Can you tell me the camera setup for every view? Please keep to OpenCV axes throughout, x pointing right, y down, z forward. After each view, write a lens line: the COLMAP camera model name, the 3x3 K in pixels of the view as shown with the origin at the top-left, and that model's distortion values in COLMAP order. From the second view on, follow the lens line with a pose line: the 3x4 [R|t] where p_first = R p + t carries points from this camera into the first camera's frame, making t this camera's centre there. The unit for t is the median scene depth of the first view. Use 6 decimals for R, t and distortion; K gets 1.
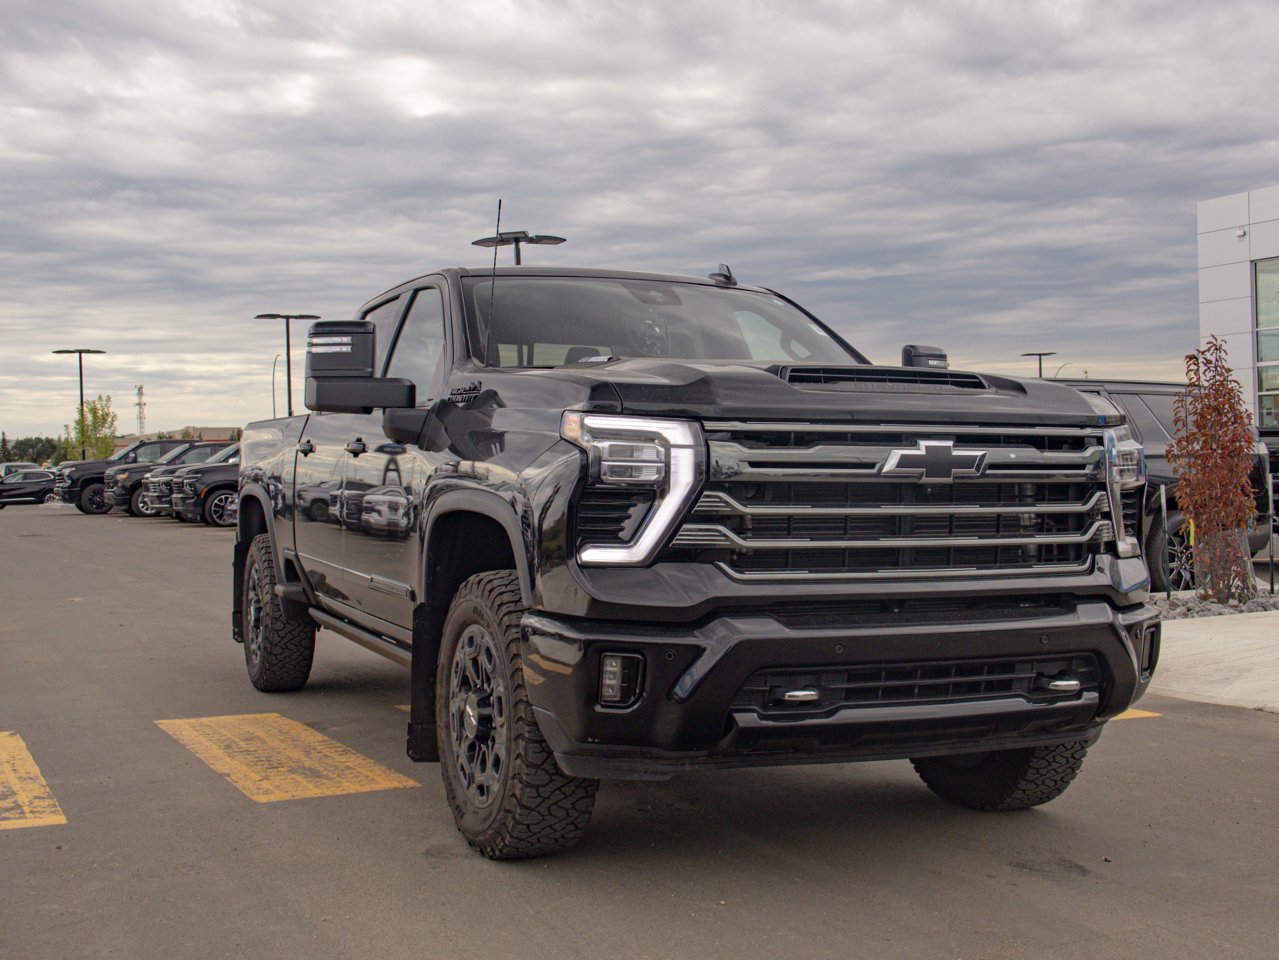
lens RADIAL K [[1502.4, 0, 639.5], [0, 1502.4, 480.0], [0, 0, 1]] dist [0.033686, 0.015852]
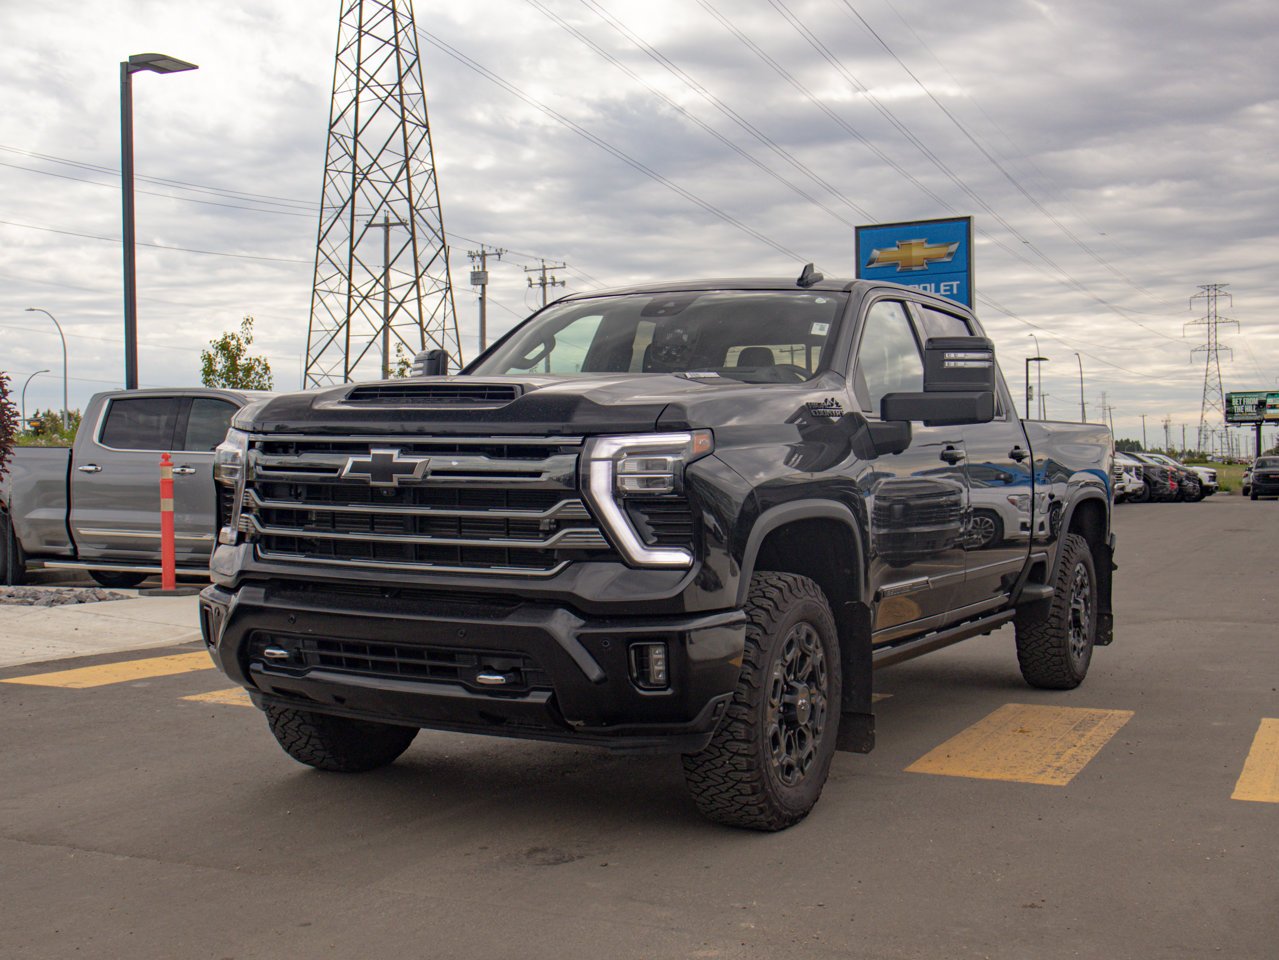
lens RADIAL K [[1575.6, 0, 595.1], [0, 1575.6, 560.4], [0, 0, 1]] dist [0.015337, -0.001190]
pose [[0.613093, 0.059318, -0.787780, 1.247945], [-0.014587, 0.997857, 0.063783, -0.020738], [0.789876, -0.027614, 0.612645, 0.394139]]
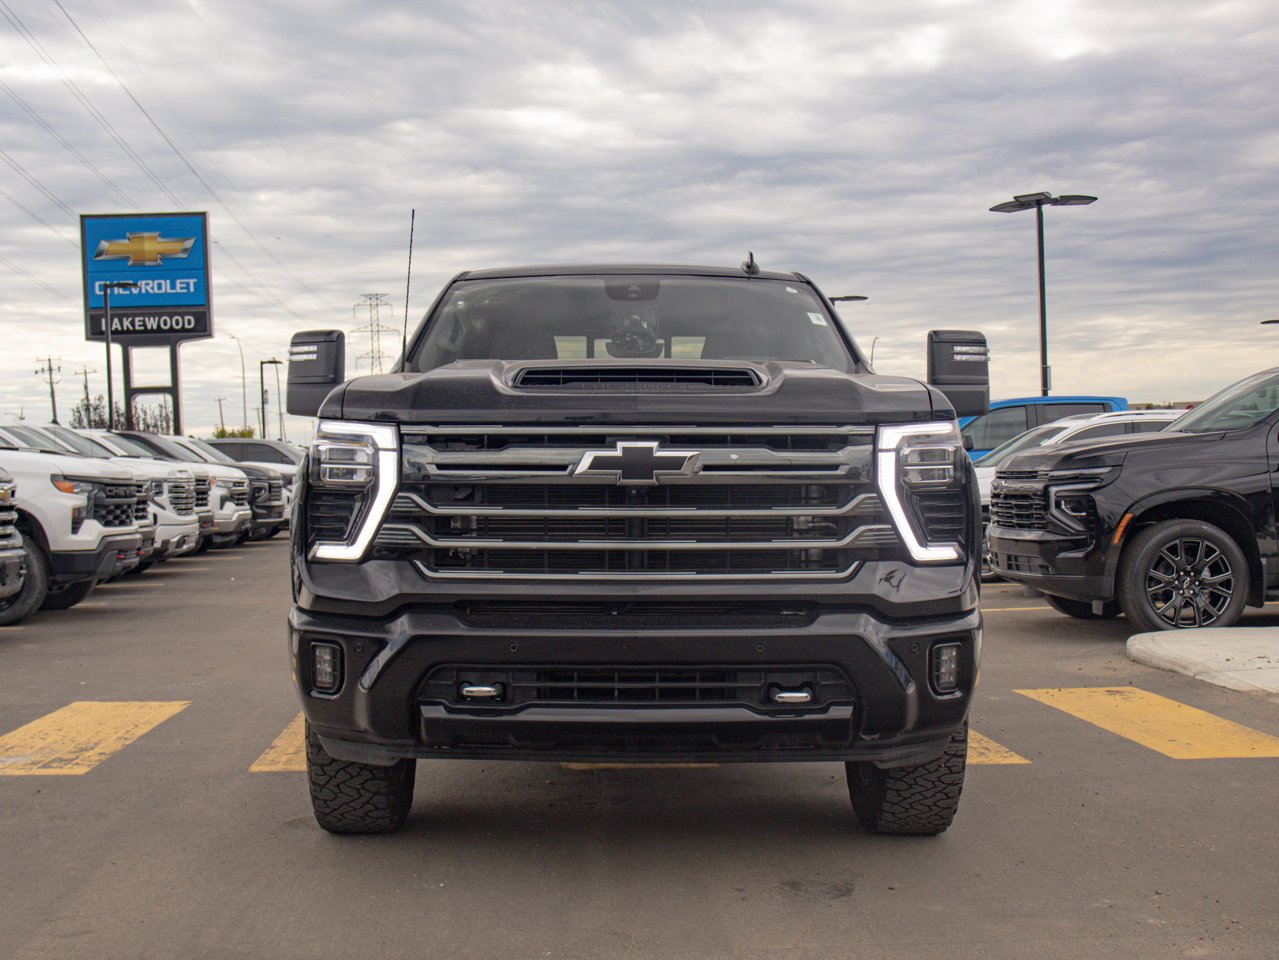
lens RADIAL K [[1637.7, 0, 614.8], [0, 1637.7, 539.7], [0, 0, 1]] dist [0.044473, -0.056492]
pose [[0.919543, 0.015181, -0.392696, 0.608397], [0.001017, 0.999158, 0.041007, -0.006138], [0.392988, -0.038107, 0.918754, 0.008338]]
